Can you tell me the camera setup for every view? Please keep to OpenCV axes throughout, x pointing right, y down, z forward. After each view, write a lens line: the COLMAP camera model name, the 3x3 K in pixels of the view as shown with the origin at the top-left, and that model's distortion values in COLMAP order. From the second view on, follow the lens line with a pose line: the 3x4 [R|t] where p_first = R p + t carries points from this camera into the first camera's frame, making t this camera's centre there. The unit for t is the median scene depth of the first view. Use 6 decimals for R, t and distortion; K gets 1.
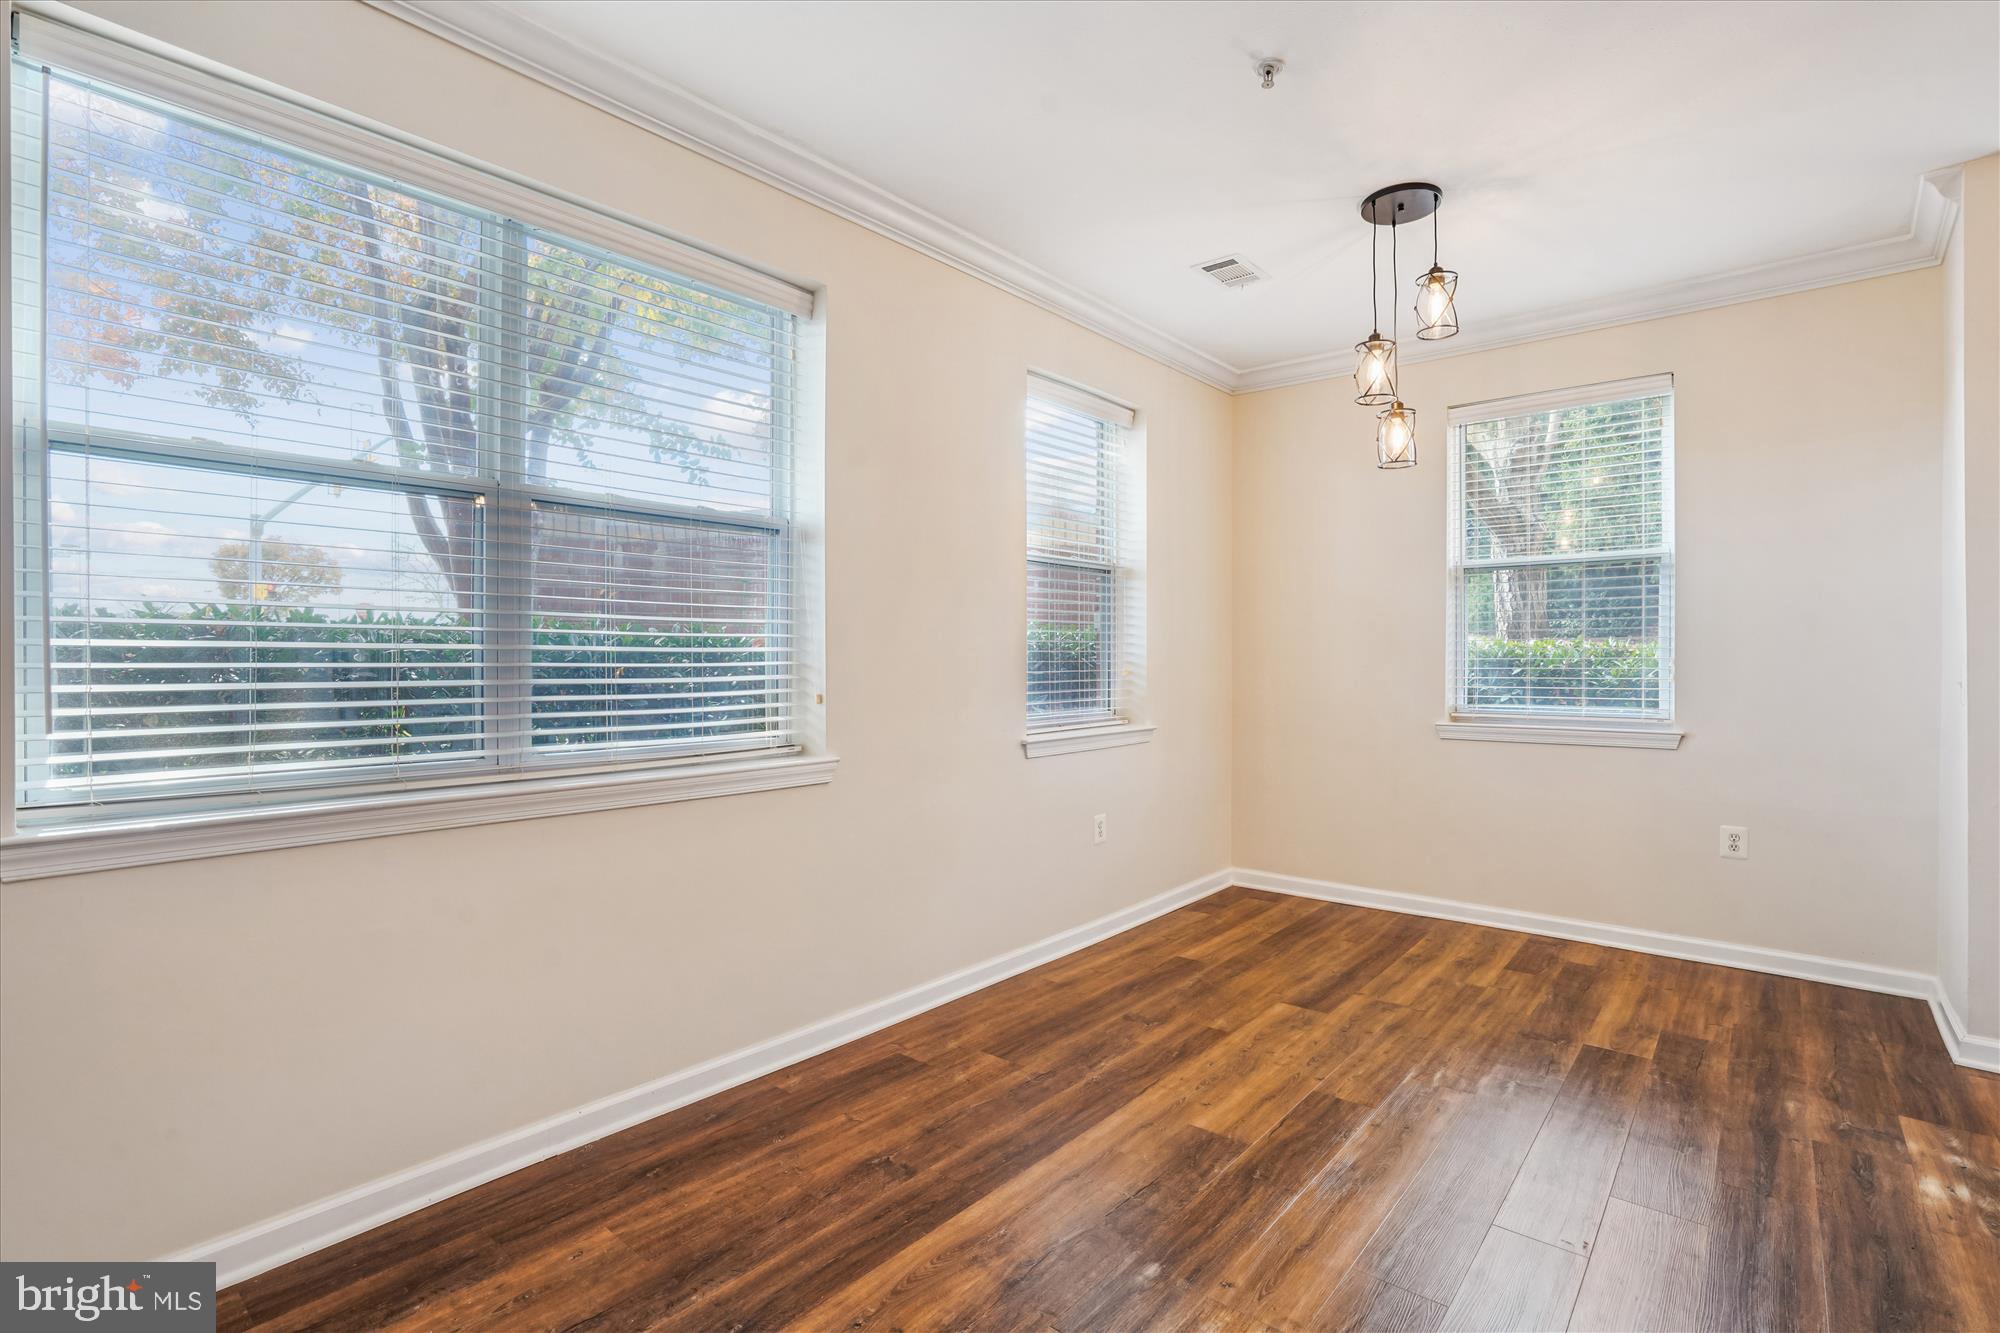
lens RADIAL K [[926.5, 0, 1000.0], [0, 926.5, 666.5], [0, 0, 1]] dist [-0.072426, 0.036050]
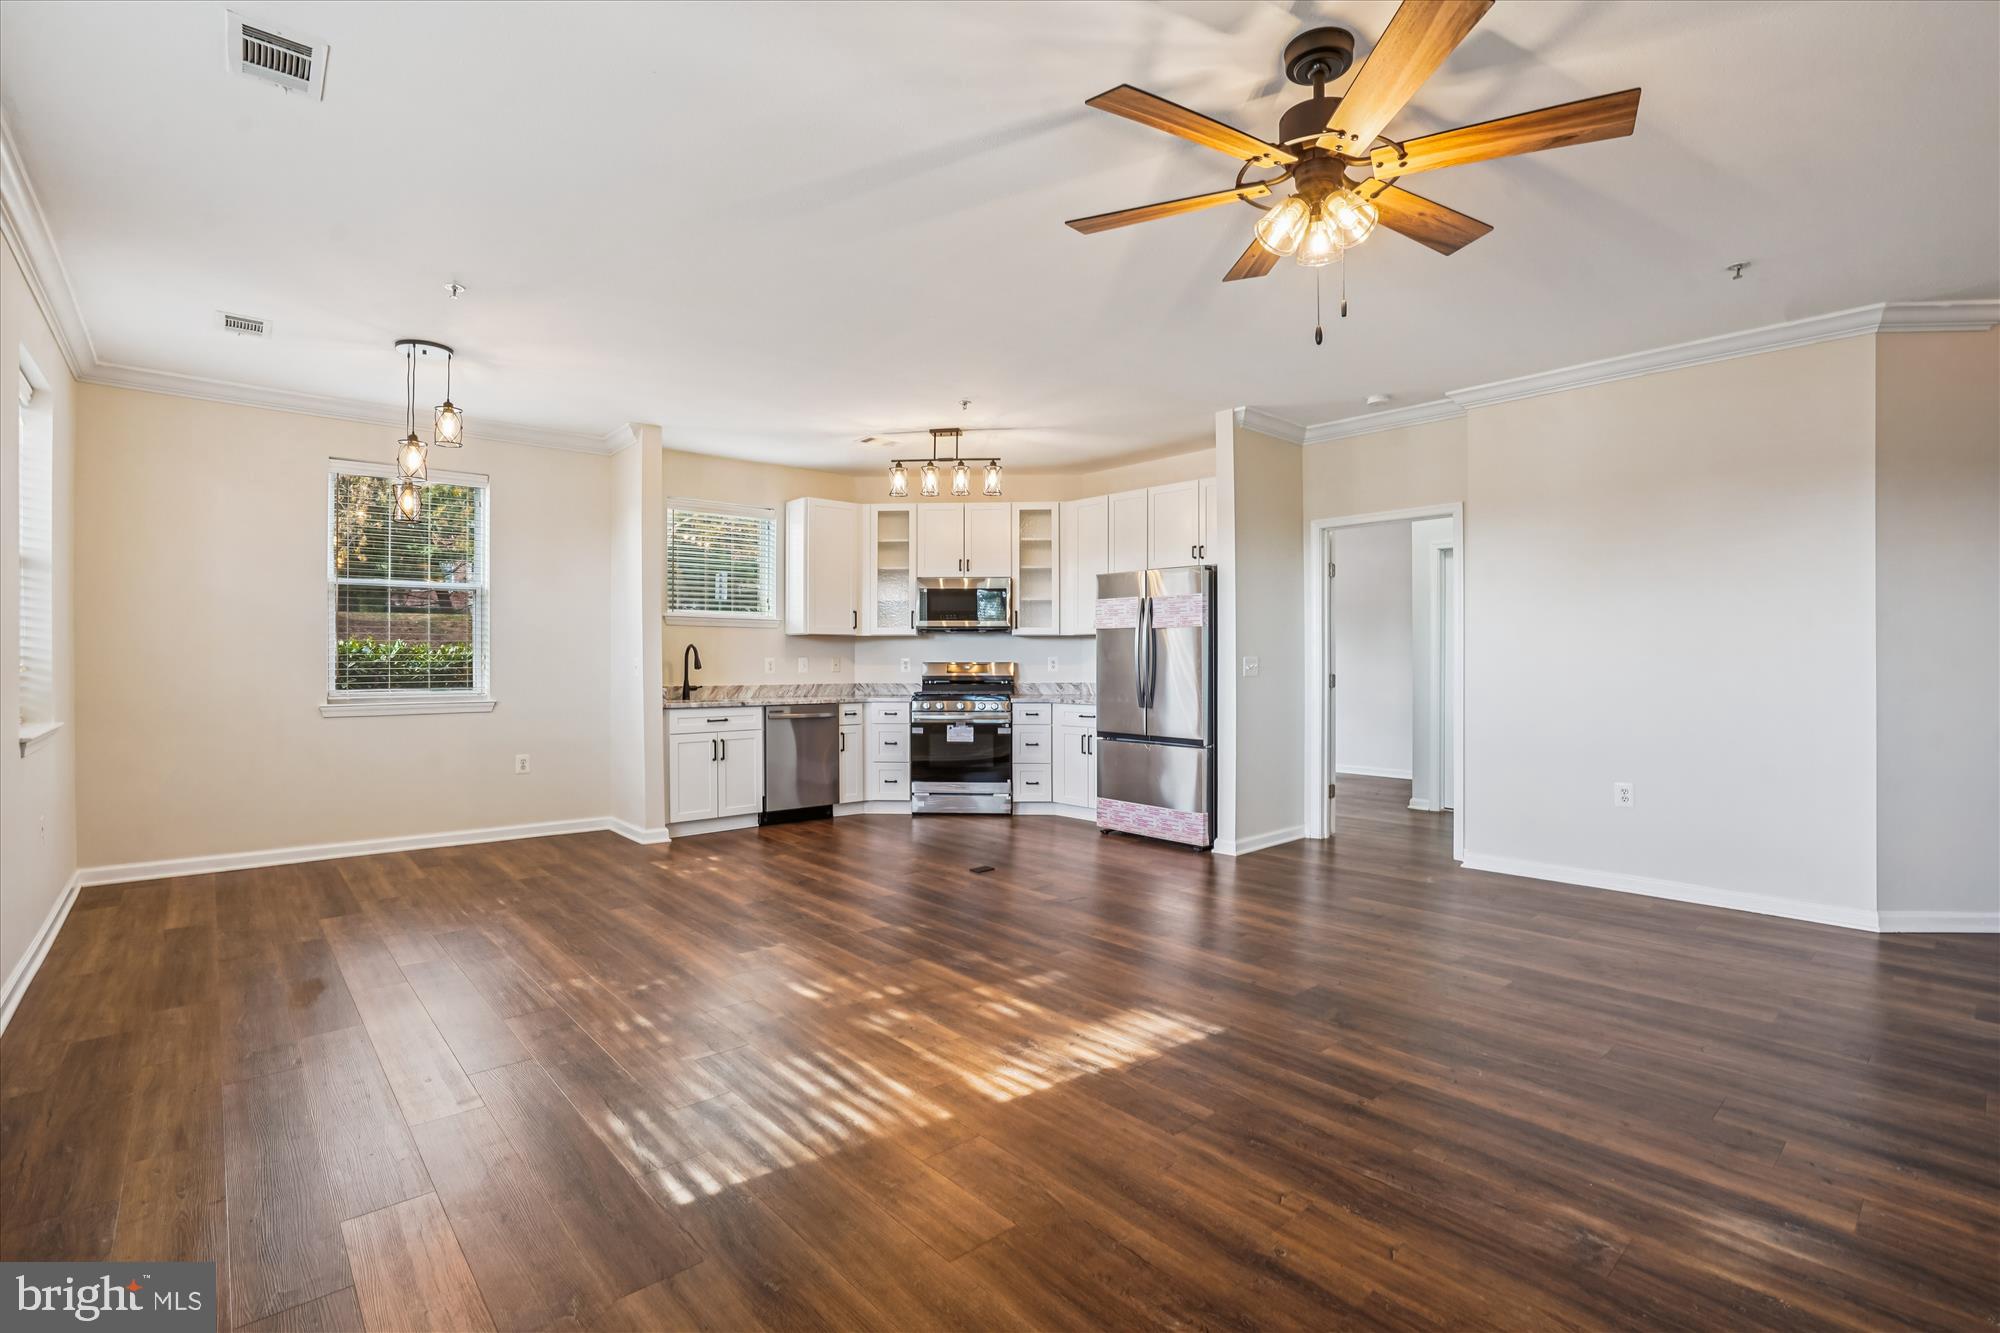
lens RADIAL K [[926.5, 0, 1000.0], [0, 926.5, 666.5], [0, 0, 1]] dist [-0.072426, 0.036050]
pose [[0.133978, -0.008779, 0.990945, -0.829122], [0.003509, 0.999959, 0.008385, 0.001642], [-0.990978, 0.002353, 0.134003, -0.129928]]
